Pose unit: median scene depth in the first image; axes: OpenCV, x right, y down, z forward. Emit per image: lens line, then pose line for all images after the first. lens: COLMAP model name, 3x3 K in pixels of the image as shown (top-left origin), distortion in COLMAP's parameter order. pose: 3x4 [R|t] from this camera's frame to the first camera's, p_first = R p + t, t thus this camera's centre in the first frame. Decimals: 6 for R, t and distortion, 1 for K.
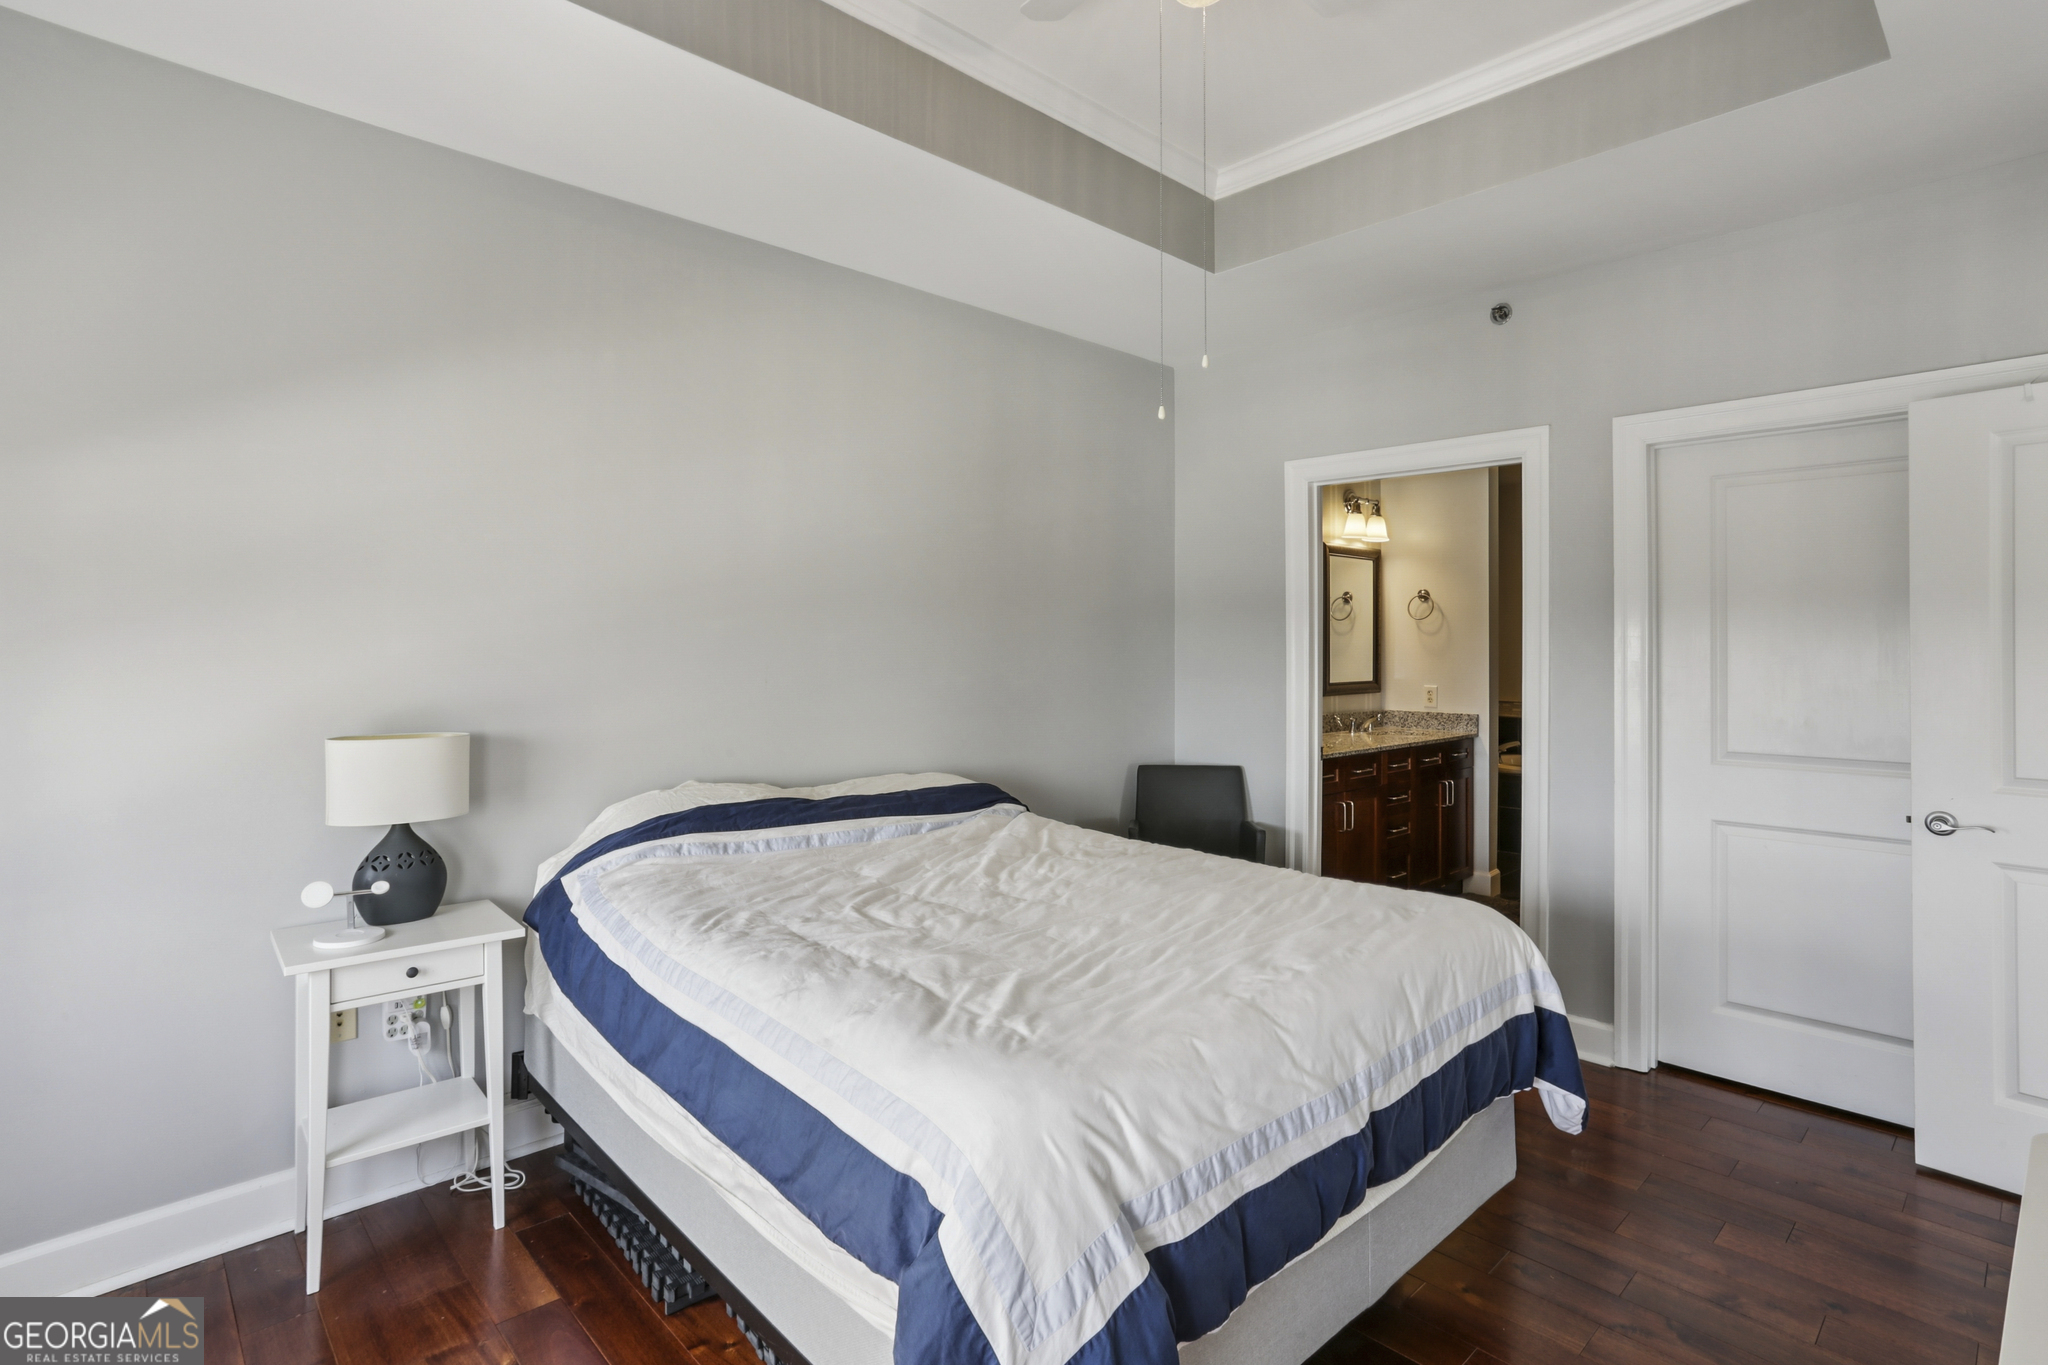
lens RADIAL K [[1029.1, 0, 1049.6], [0, 1029.1, 655.9], [0, 0, 1]] dist [-0.047211, 0.024683]
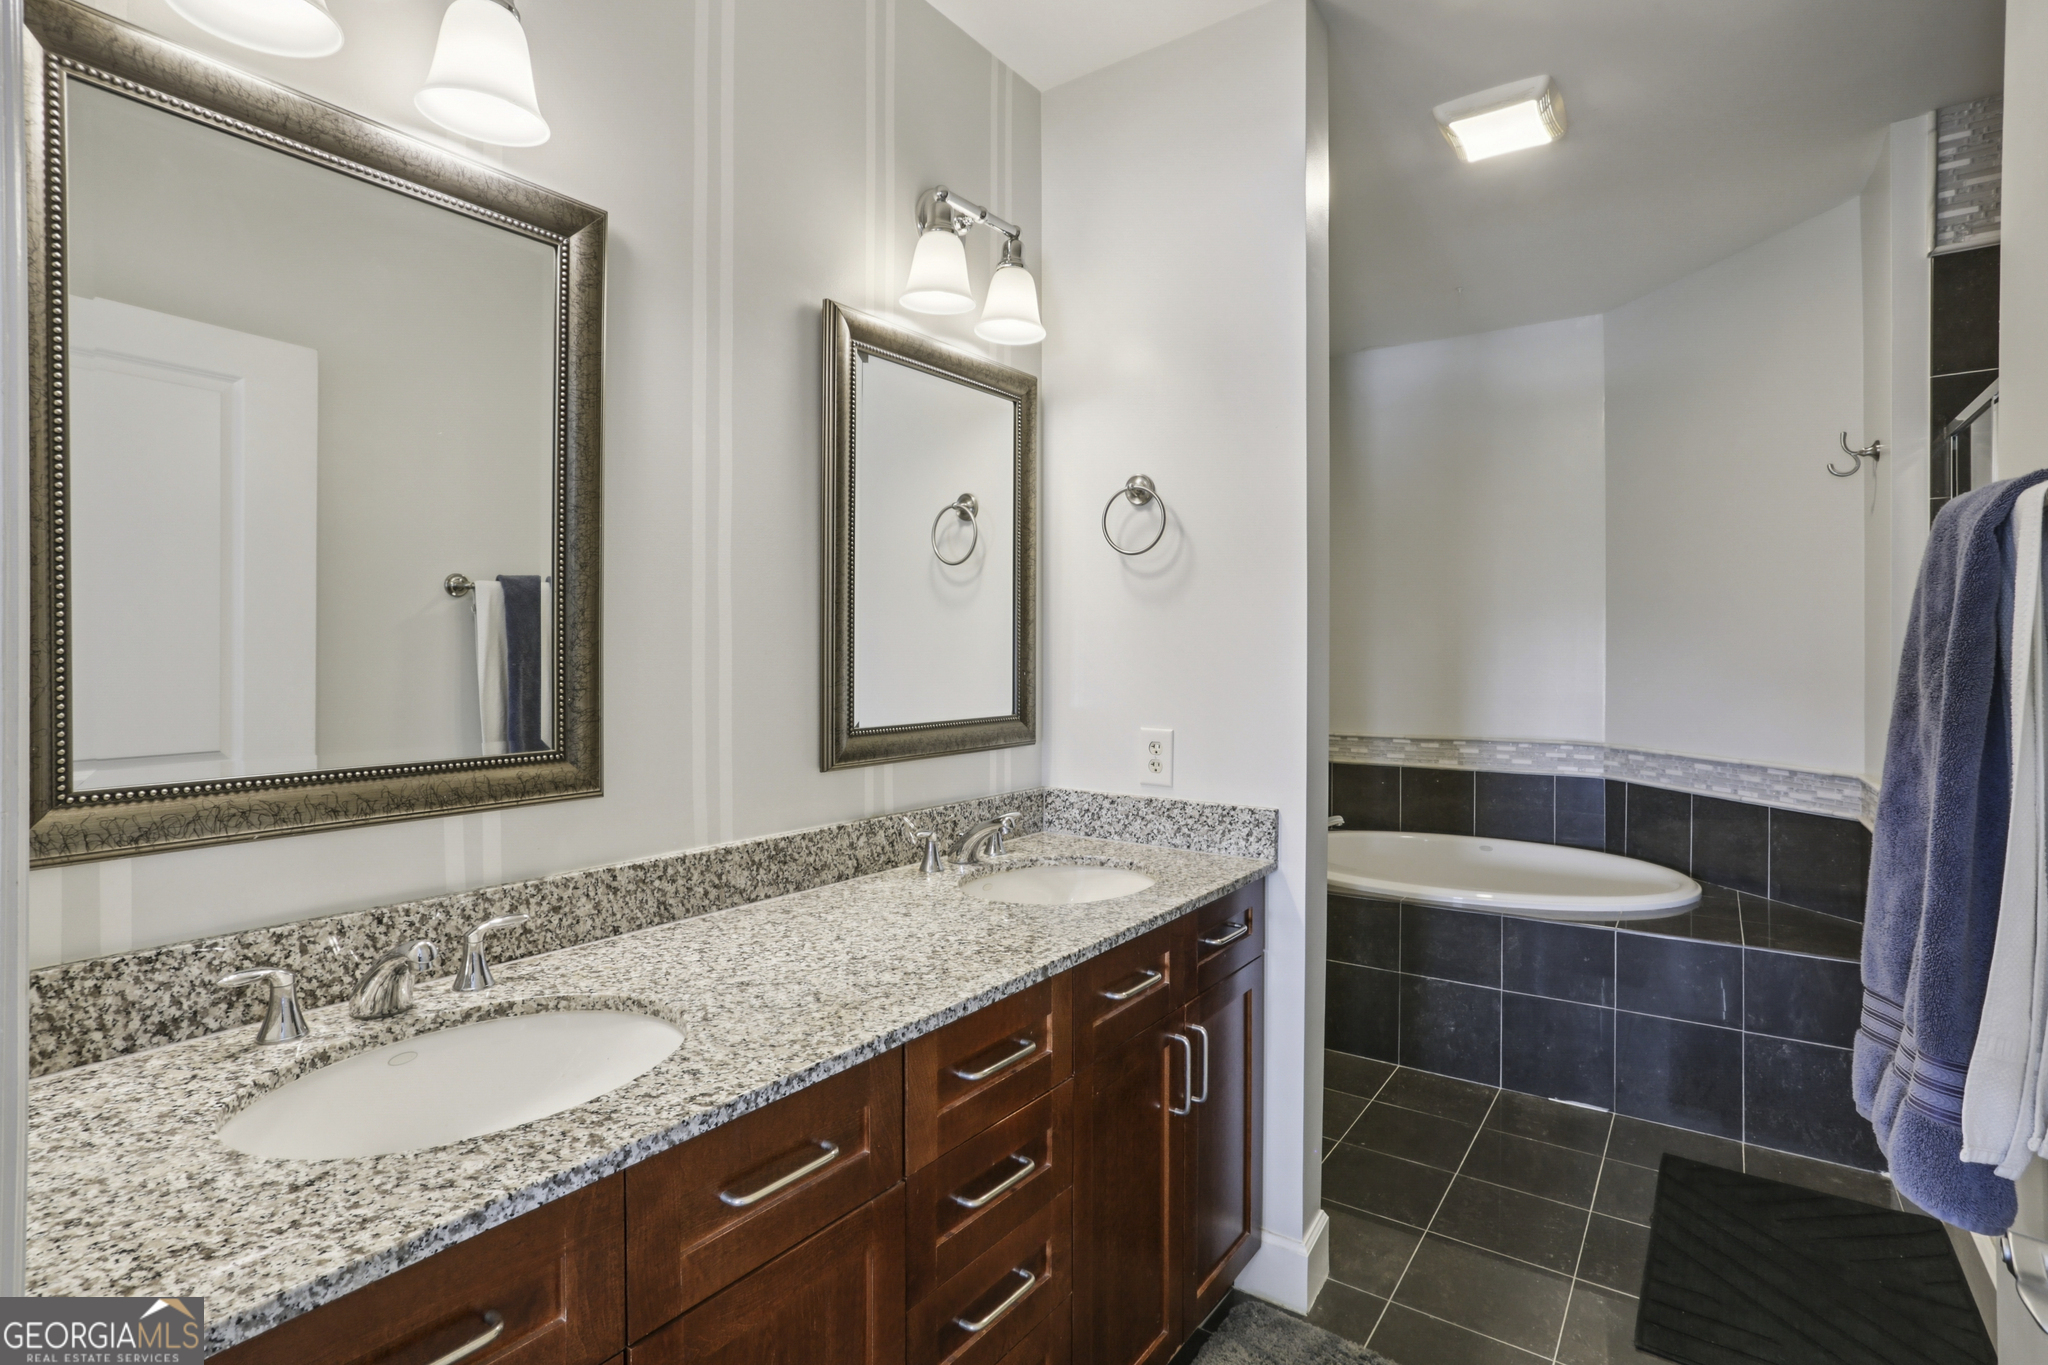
lens RADIAL K [[1029.1, 0, 1049.5], [0, 1029.1, 652.8], [0, 0, 1]] dist [-0.047211, 0.024683]
pose [[0.983286, 0.004459, 0.182013, 0.265147], [-0.003612, 0.999981, -0.004986, 0.002497], [-0.182032, 0.004245, 0.983283, 0.635543]]
